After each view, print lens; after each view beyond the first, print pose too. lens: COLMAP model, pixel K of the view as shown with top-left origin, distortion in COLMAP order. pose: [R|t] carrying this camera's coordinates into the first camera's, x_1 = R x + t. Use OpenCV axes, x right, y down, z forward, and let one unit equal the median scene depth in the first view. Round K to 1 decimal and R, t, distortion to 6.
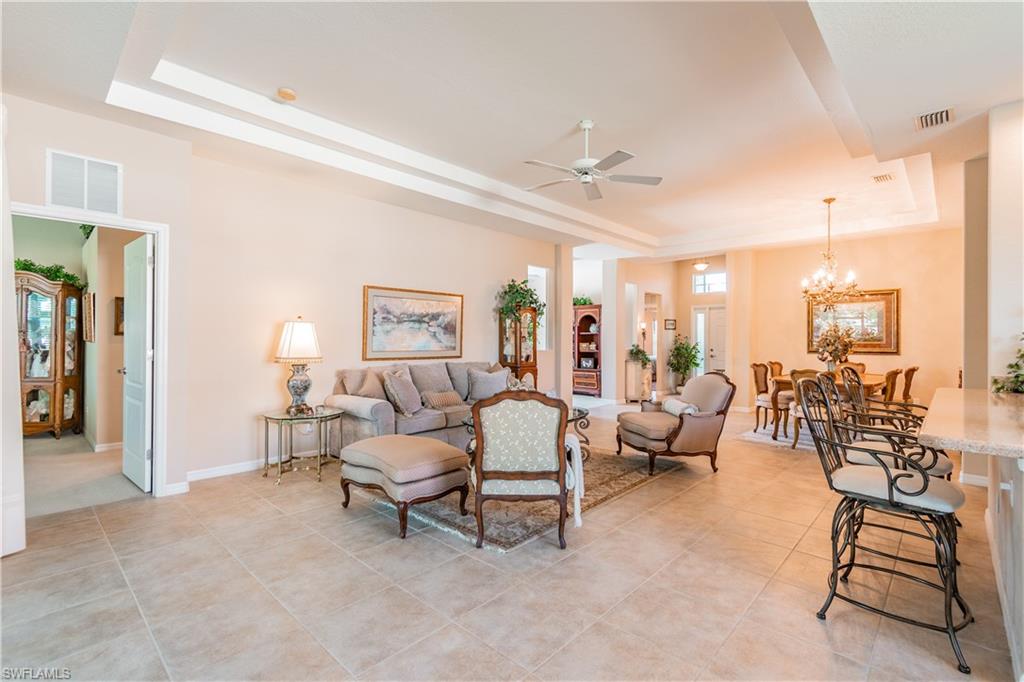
lens RADIAL K [[464.8, 0, 523.1], [0, 464.8, 342.2], [0, 0, 1]] dist [0.003173, -0.001278]
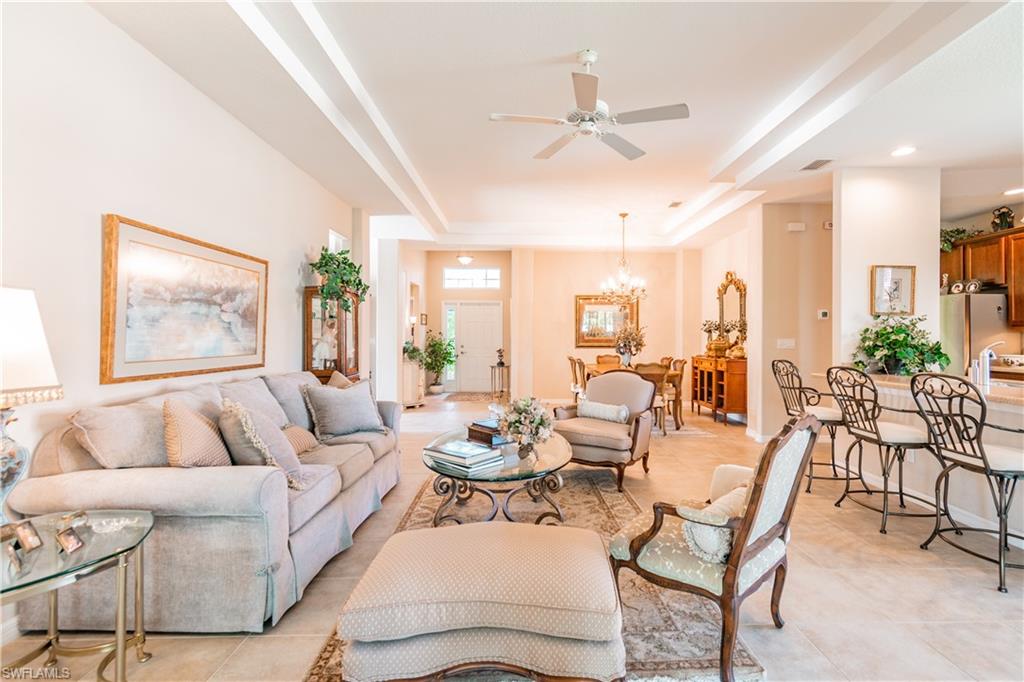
lens RADIAL K [[464.8, 0, 532.3], [0, 464.8, 337.4], [0, 0, 1]] dist [0.003173, -0.001278]
pose [[0.711187, -0.002968, 0.702997, -0.308930], [0.003972, 0.999992, 0.000204, -0.002614], [-0.702992, 0.002647, 0.711193, 0.338341]]
